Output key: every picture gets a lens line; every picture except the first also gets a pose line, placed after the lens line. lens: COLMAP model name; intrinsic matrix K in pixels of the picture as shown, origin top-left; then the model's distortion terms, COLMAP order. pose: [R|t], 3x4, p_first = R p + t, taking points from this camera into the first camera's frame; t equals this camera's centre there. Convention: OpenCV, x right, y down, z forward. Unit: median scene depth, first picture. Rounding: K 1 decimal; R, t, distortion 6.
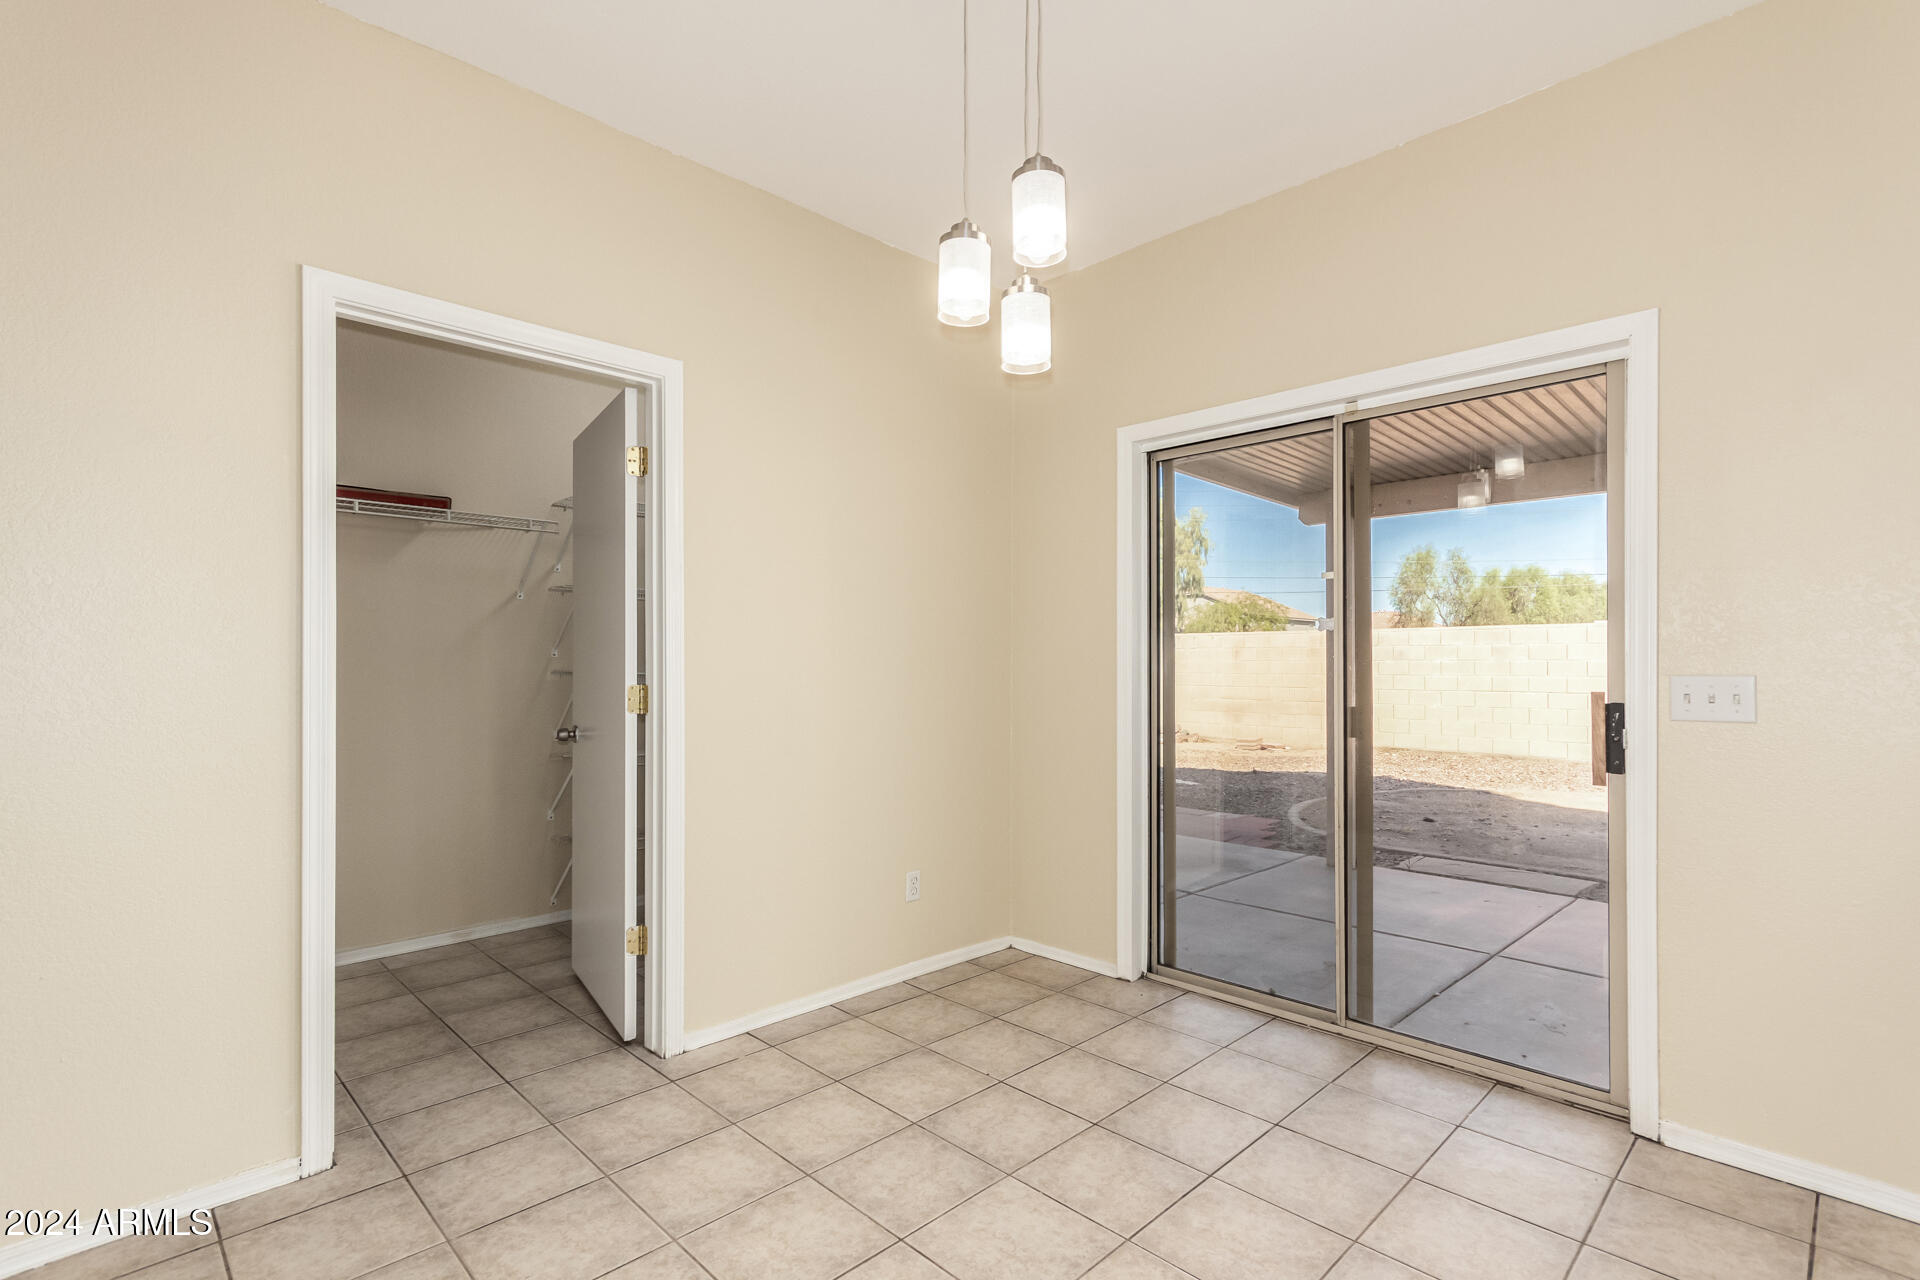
lens RADIAL K [[893.1, 0, 966.0], [0, 893.1, 645.2], [0, 0, 1]] dist [0.008645, -0.000433]
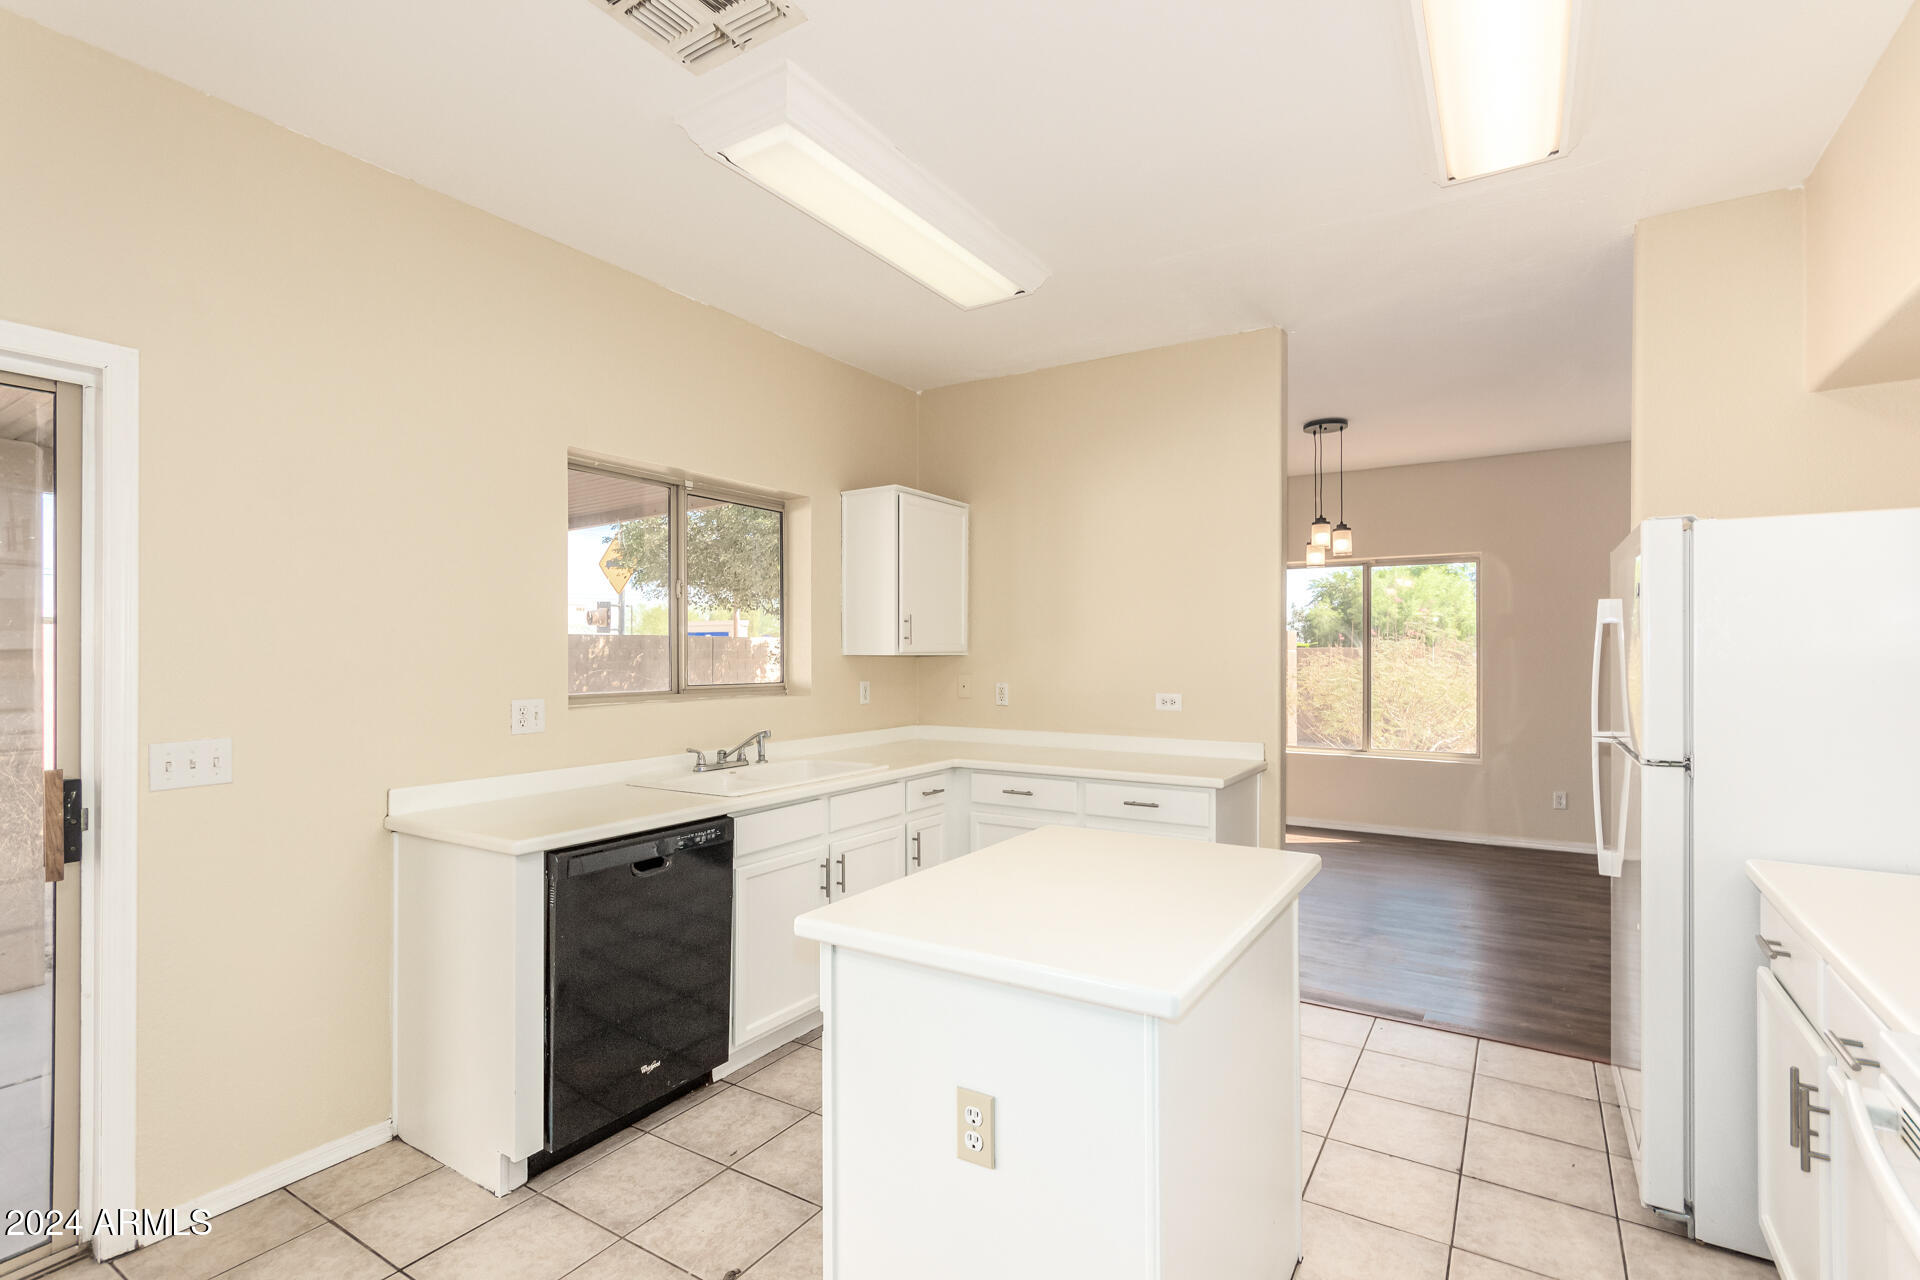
lens RADIAL K [[897.4, 0, 968.5], [0, 897.4, 645.3], [0, 0, 1]] dist [0.001800, 0.004446]
pose [[-0.218024, 0.005134, 0.975930, -0.311326], [-0.023116, 0.999678, -0.010423, -0.075843], [-0.975670, -0.024832, -0.217835, 0.352288]]
